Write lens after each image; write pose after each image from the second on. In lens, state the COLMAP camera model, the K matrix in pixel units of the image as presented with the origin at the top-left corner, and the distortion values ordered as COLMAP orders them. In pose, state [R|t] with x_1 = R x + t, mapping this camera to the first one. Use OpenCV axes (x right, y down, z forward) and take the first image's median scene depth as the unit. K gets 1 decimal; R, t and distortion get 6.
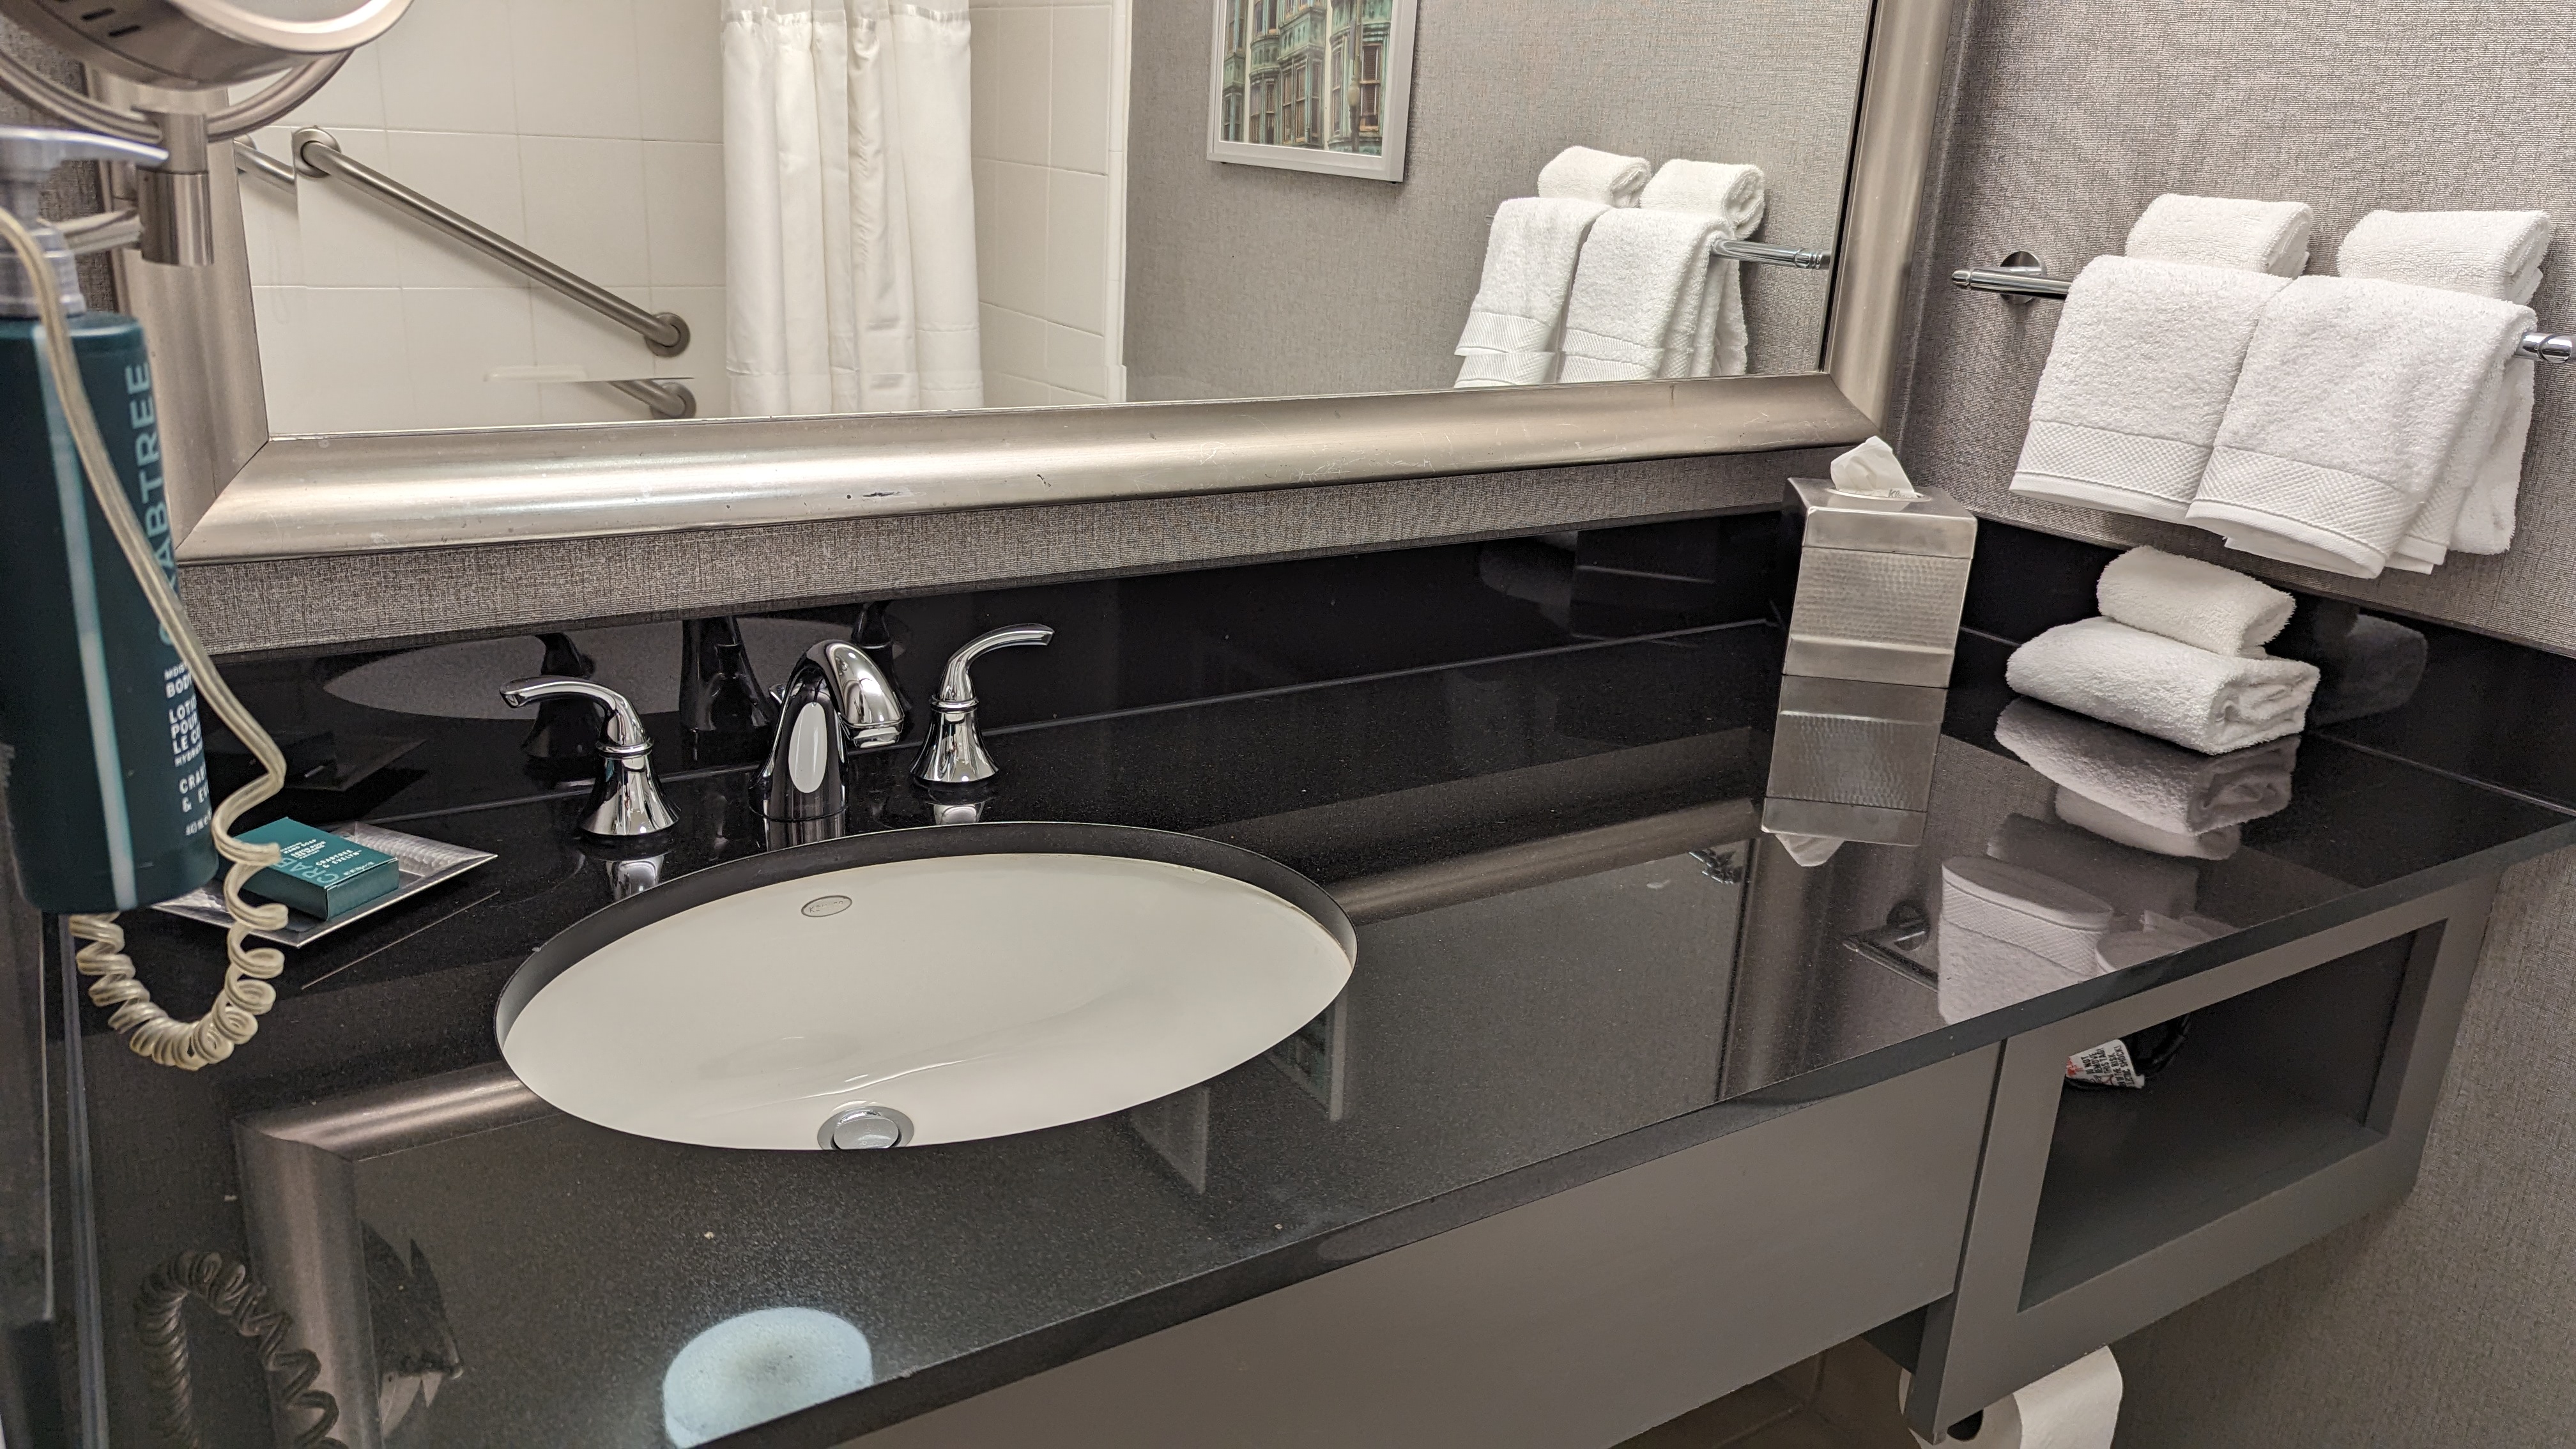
lens RADIAL K [[1834.5, 0, 1287.8], [0, 1834.5, 713.1], [0, 0, 1]] dist [0.053267, -0.046927]
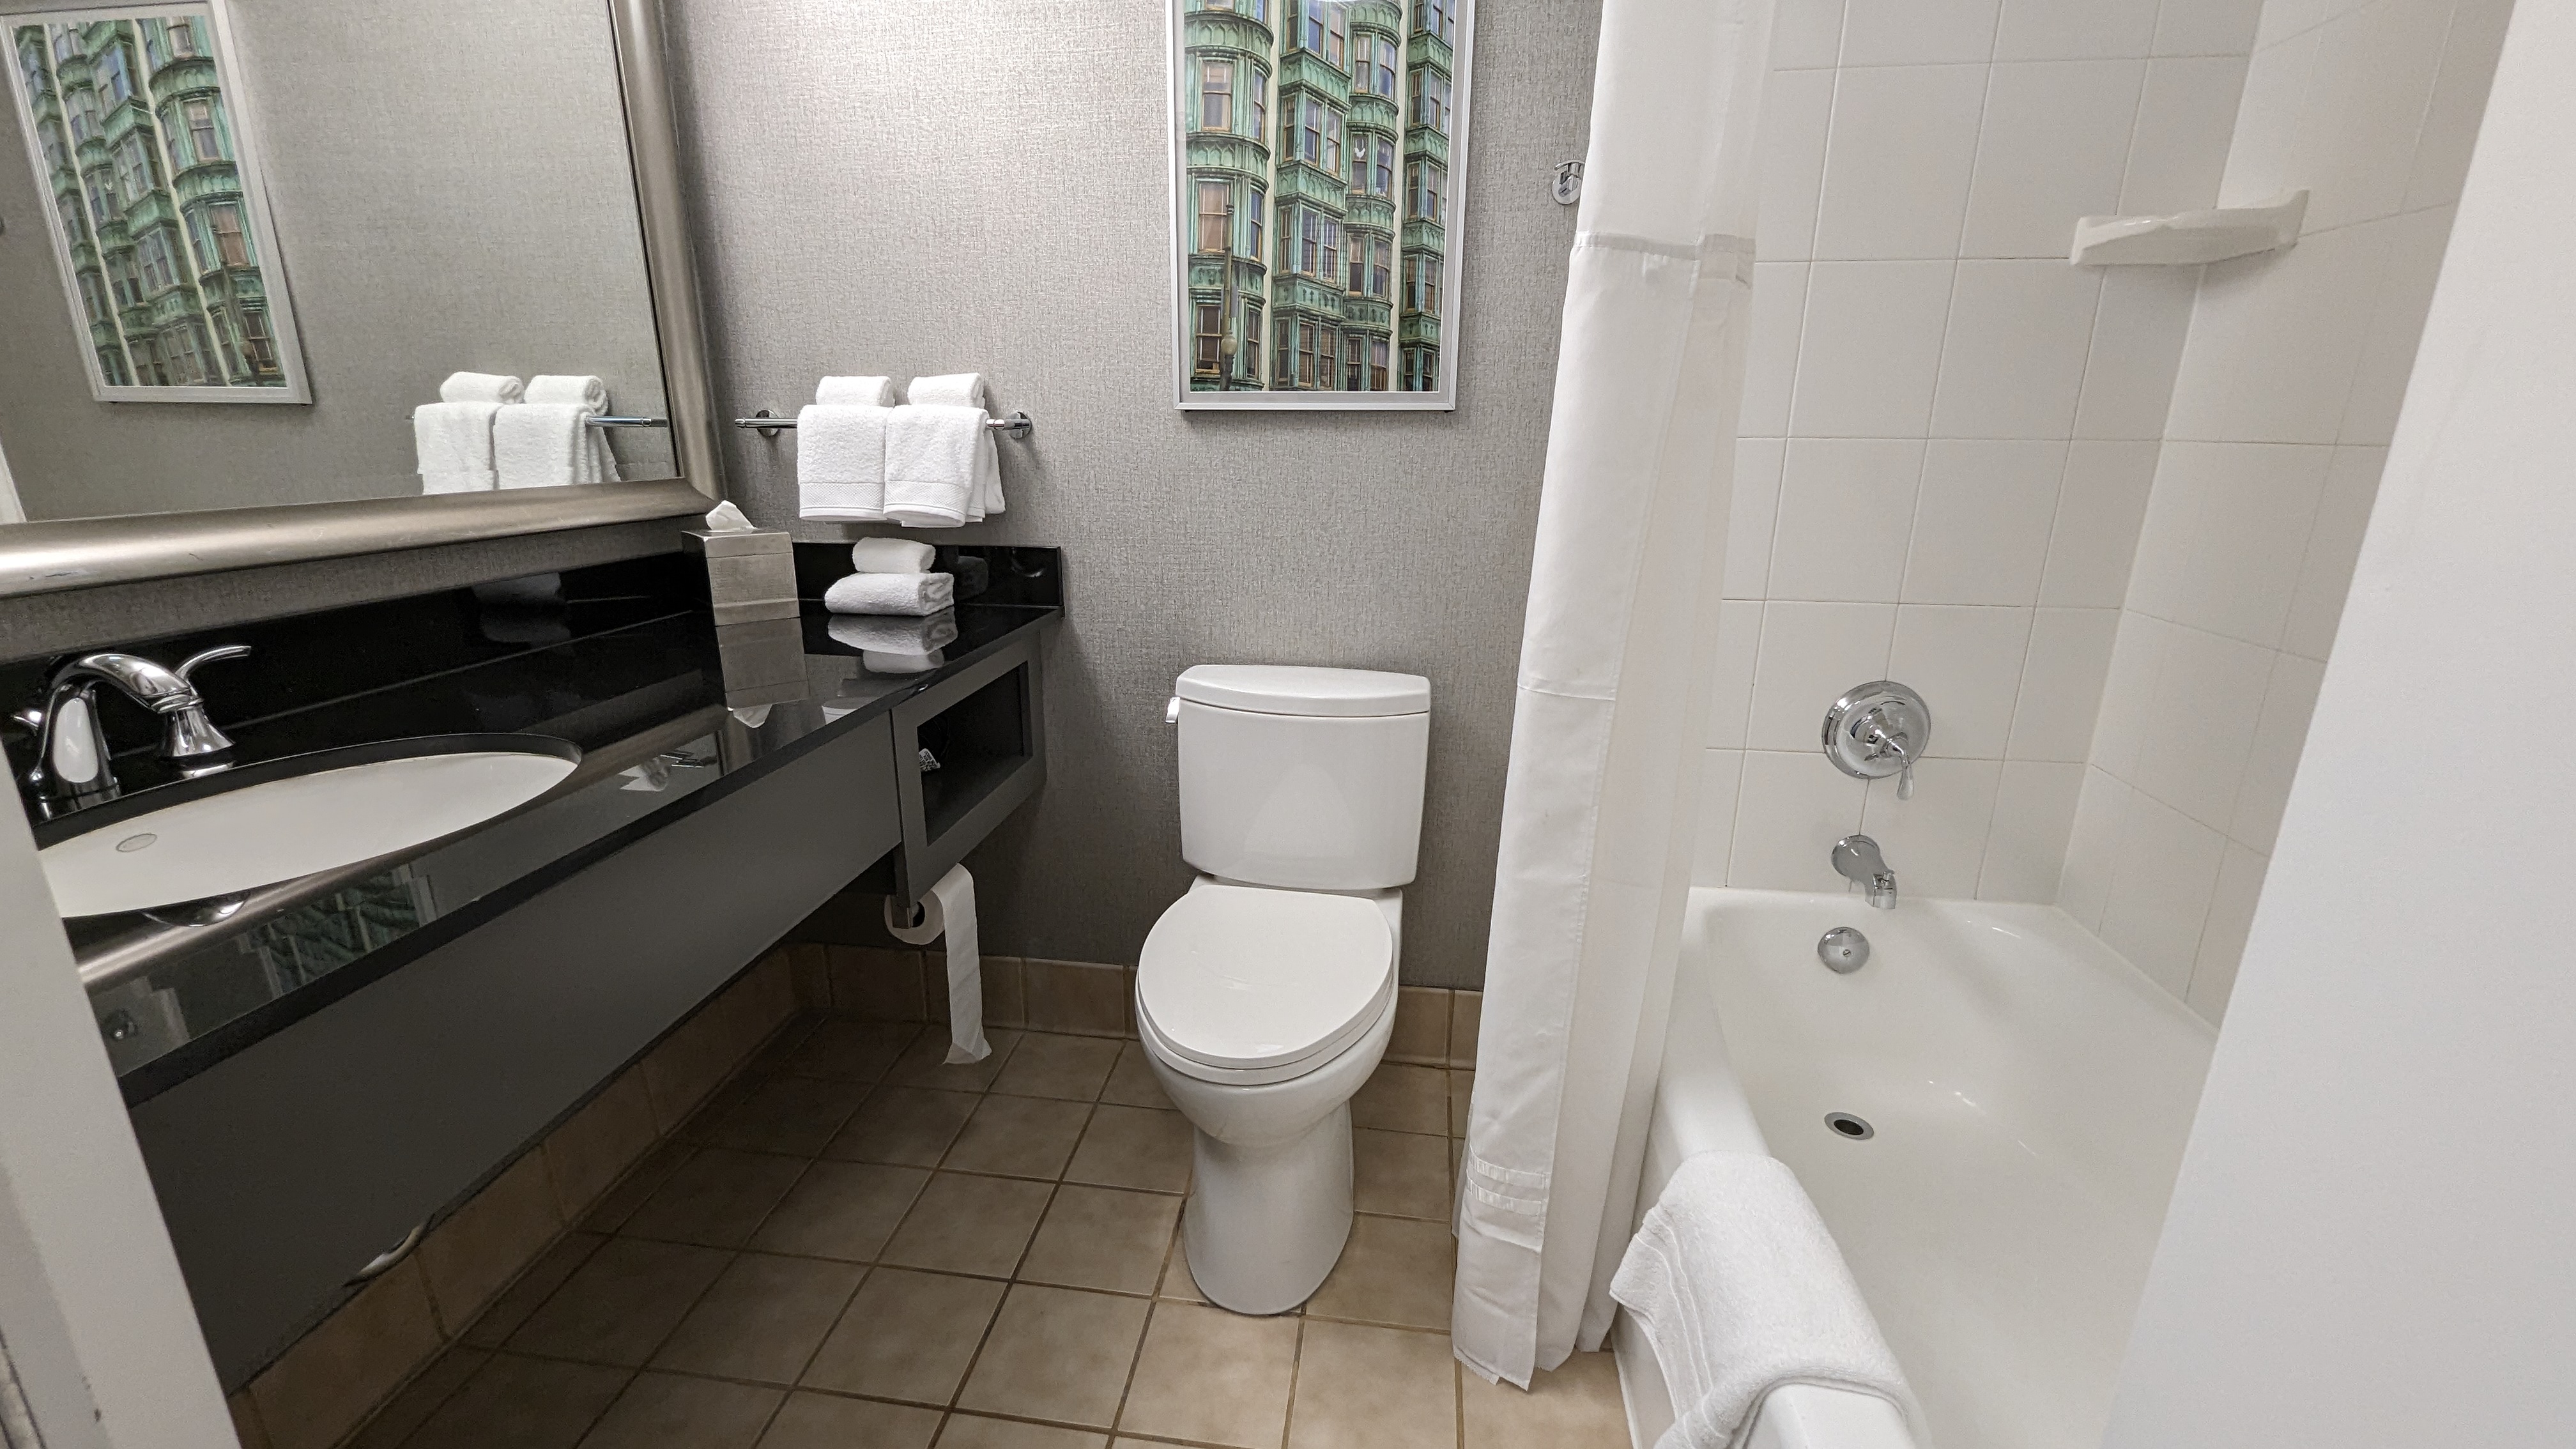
lens RADIAL K [[1050.8, 0, 1263.5], [0, 1050.8, 721.8], [0, 0, 1]] dist [0.006937, -0.000575]
pose [[0.655115, -0.255489, 0.711021, -0.166489], [0.264844, 0.959031, 0.100585, 0.116970], [-0.707589, 0.122415, 0.695940, -0.165813]]
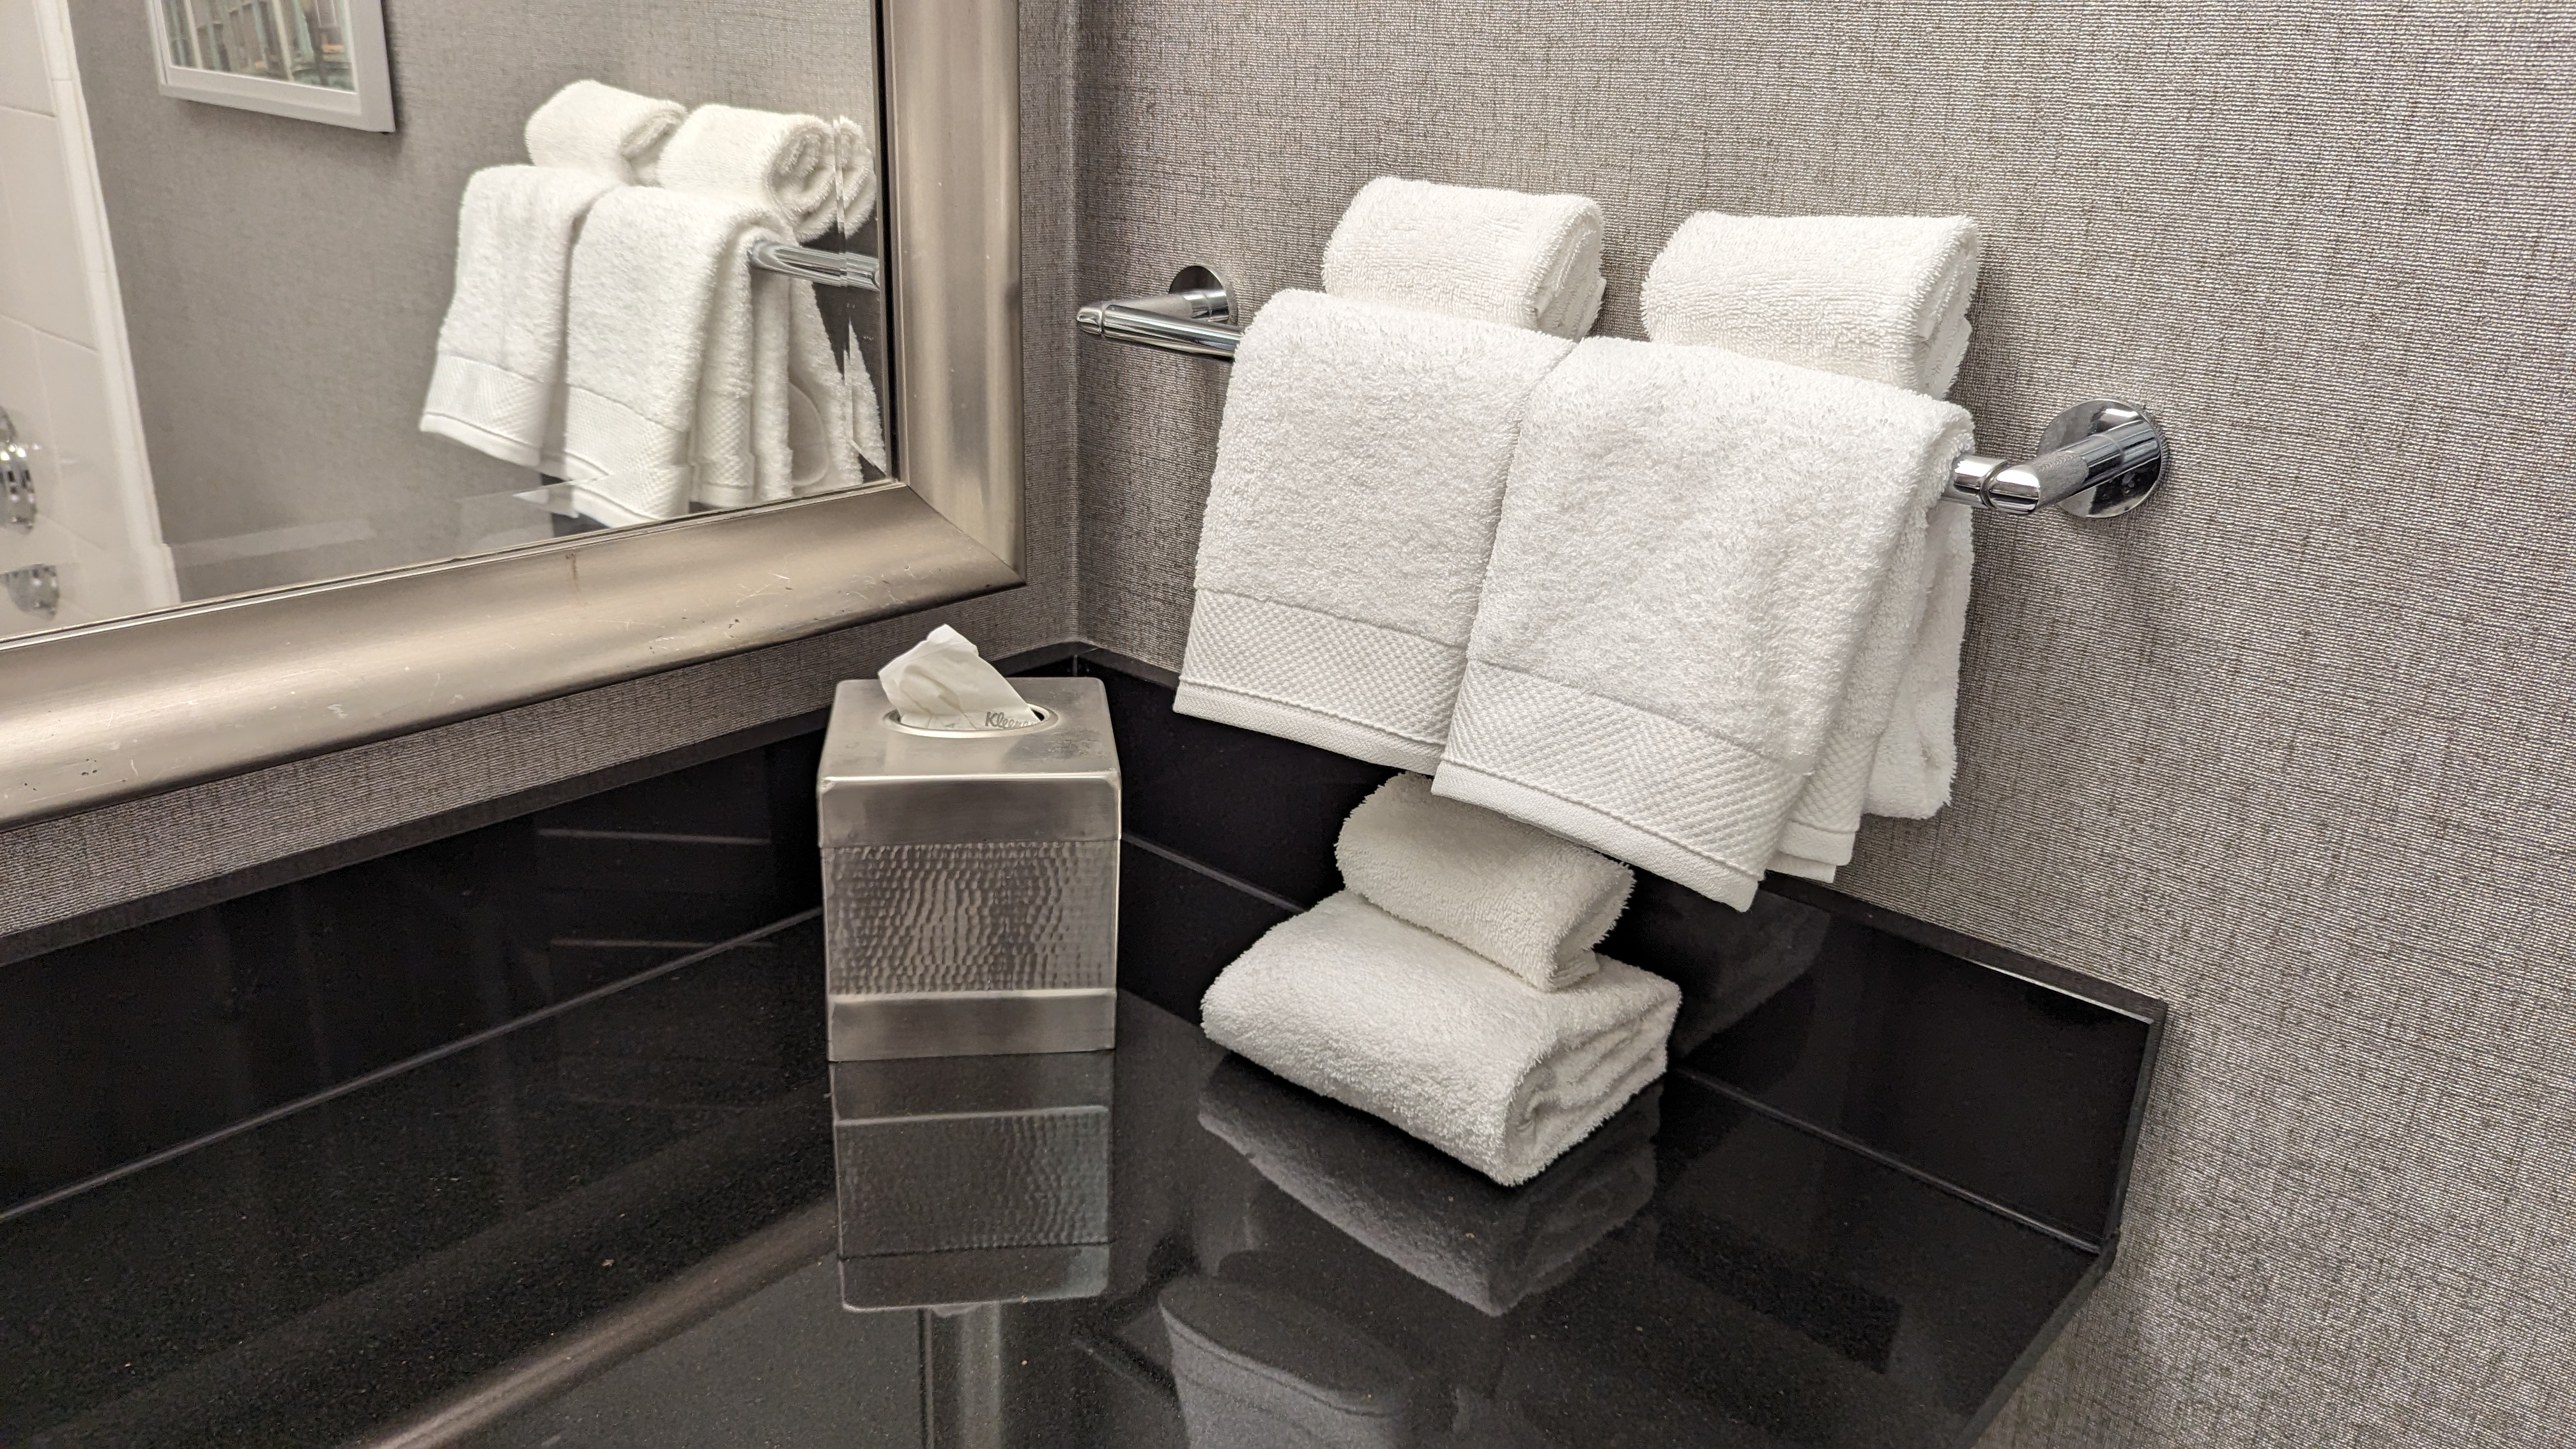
lens RADIAL K [[1834.5, 0, 1262.3], [0, 1834.5, 717.5], [0, 0, 1]] dist [0.053267, -0.046927]
pose [[0.965194, -0.107990, 0.238200, 0.276405], [0.094627, 0.993264, 0.066875, -0.150906], [-0.243818, -0.042007, 0.968911, 0.434751]]
